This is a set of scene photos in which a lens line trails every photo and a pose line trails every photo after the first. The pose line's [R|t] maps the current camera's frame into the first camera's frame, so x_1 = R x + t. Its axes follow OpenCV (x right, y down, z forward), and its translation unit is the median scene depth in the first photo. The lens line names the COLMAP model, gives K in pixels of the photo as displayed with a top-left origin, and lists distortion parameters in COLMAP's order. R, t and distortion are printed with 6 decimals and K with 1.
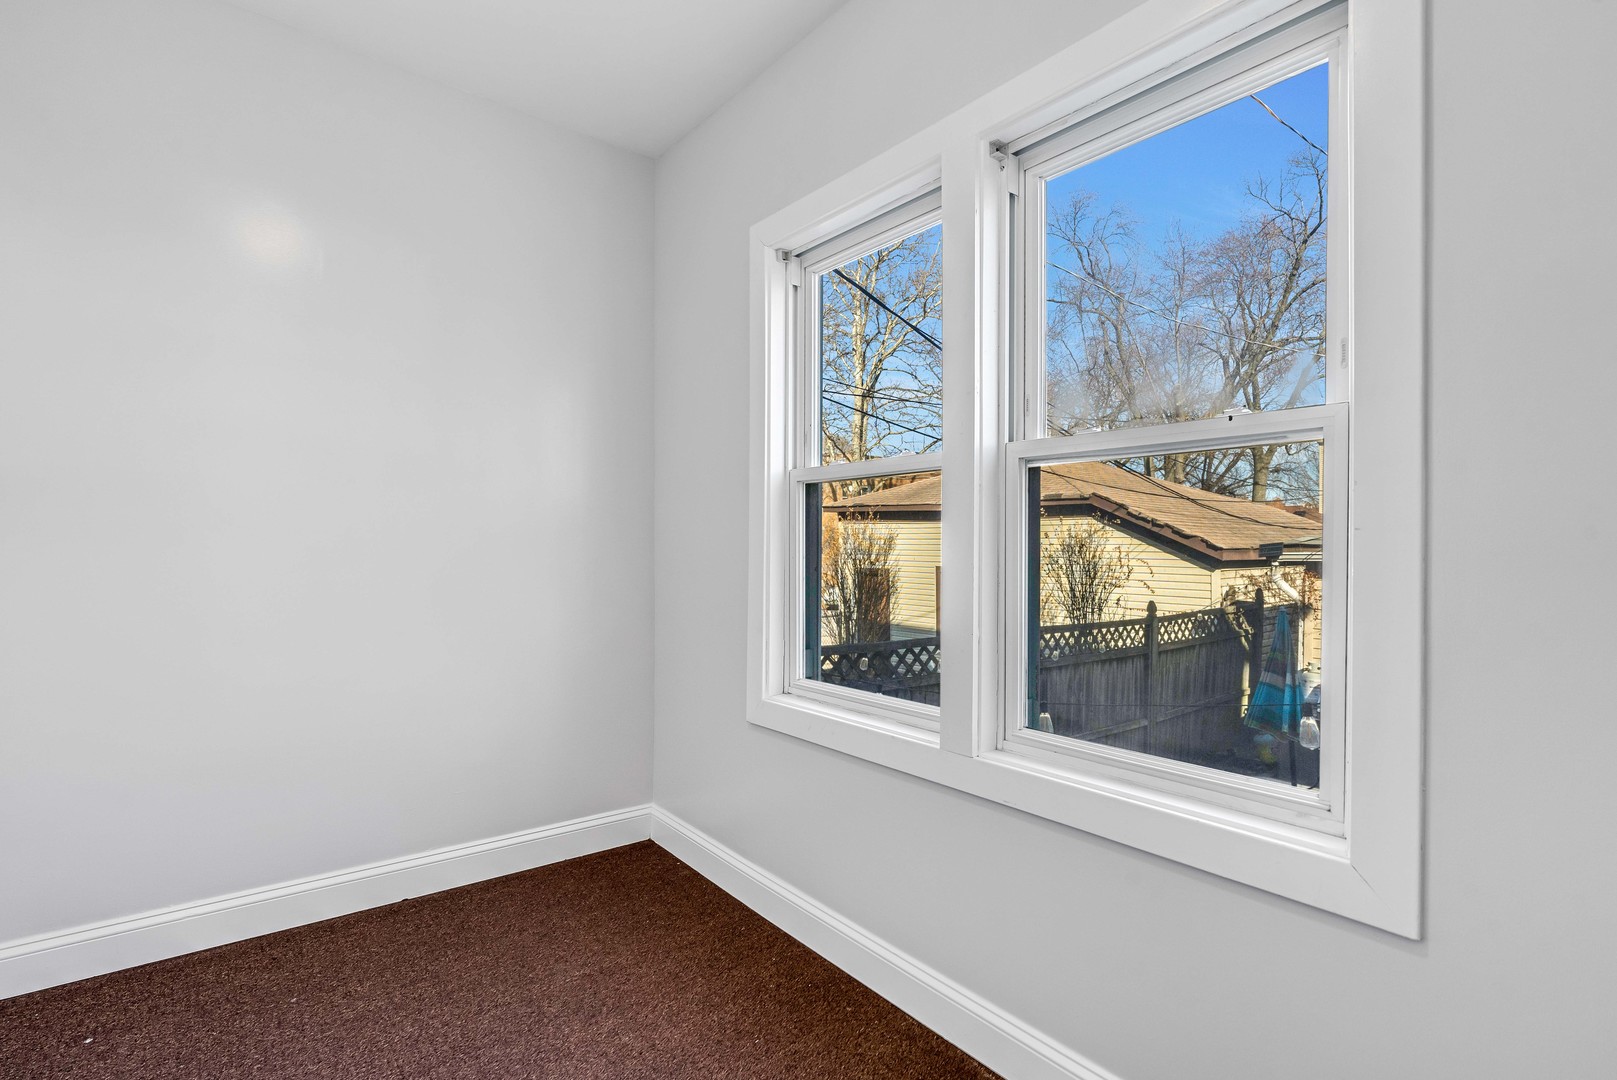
lens RADIAL K [[740.9, 0, 804.6], [0, 740.9, 554.0], [0, 0, 1]] dist [-0.009293, 0.001882]
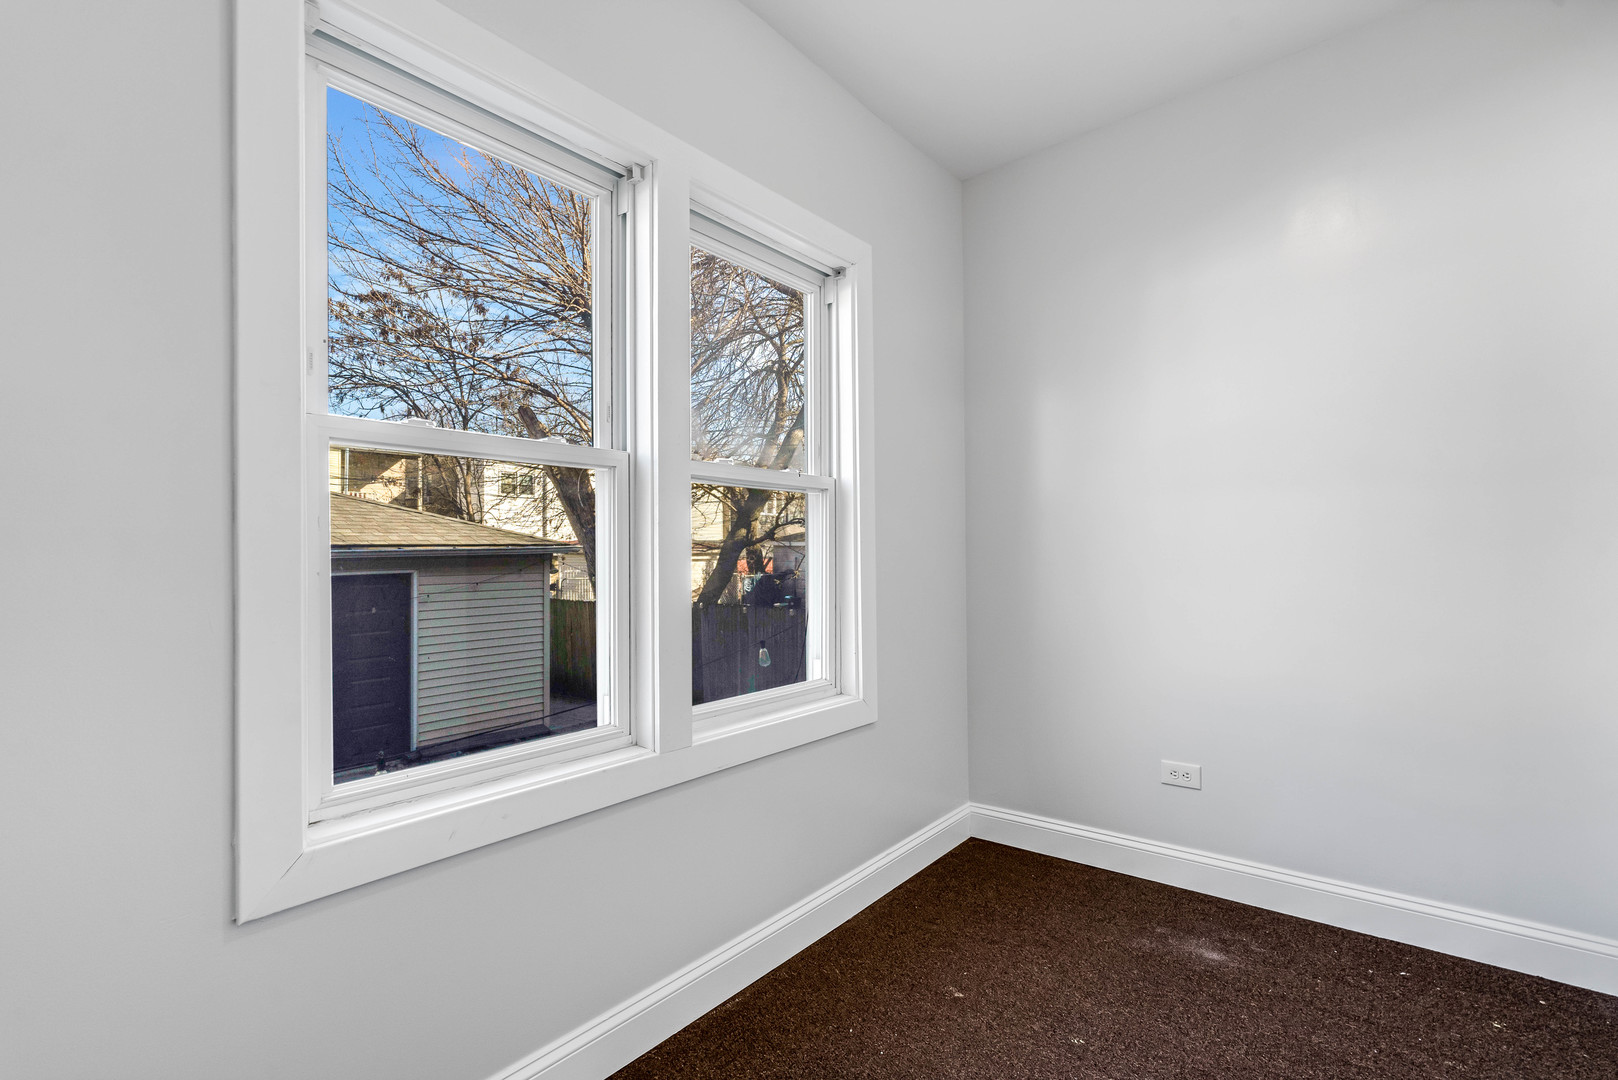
lens RADIAL K [[741.4, 0, 804.7], [0, 741.4, 534.2], [0, 0, 1]] dist [-0.009293, 0.001882]
pose [[-0.204592, 0.011897, 0.978775, -0.800288], [0.004122, 0.999928, -0.011293, -0.020608], [-0.978839, 0.001724, -0.204627, 0.969219]]
